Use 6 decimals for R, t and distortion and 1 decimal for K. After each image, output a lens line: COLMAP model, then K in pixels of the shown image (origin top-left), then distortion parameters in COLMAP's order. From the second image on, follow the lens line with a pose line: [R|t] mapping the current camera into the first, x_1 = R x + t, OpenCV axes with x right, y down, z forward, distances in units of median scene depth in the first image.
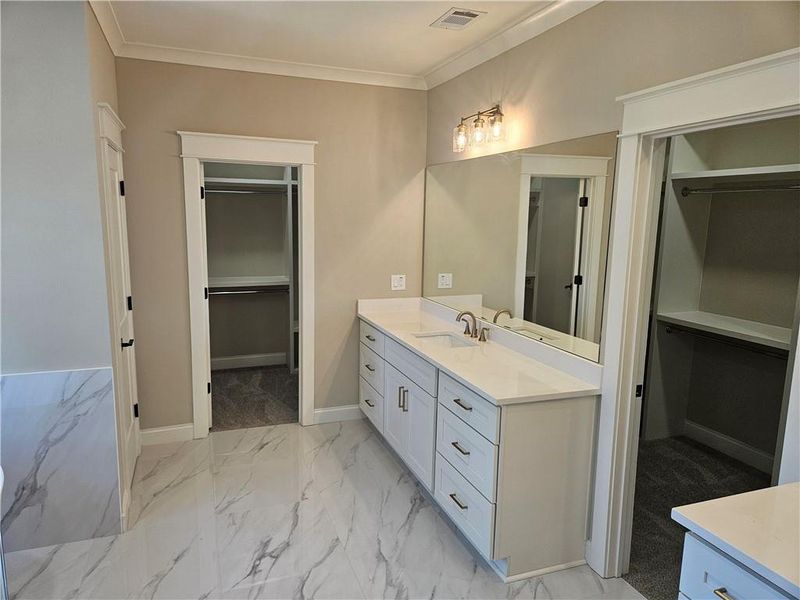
lens RADIAL K [[538.4, 0, 371.6], [0, 538.4, 300.1], [0, 0, 1]] dist [0.065791, -0.002550]
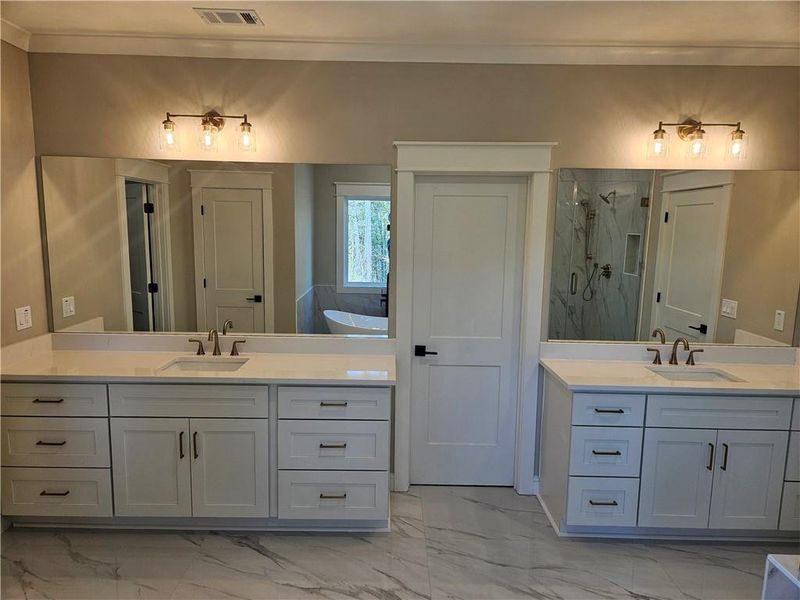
lens RADIAL K [[538.4, 0, 396.5], [0, 538.4, 302.6], [0, 0, 1]] dist [0.065791, -0.002550]
pose [[0.328380, -0.141343, 0.933911, -0.477094], [0.139295, 0.985176, 0.100123, -0.058837], [-0.934218, 0.097211, 0.343200, 0.314471]]
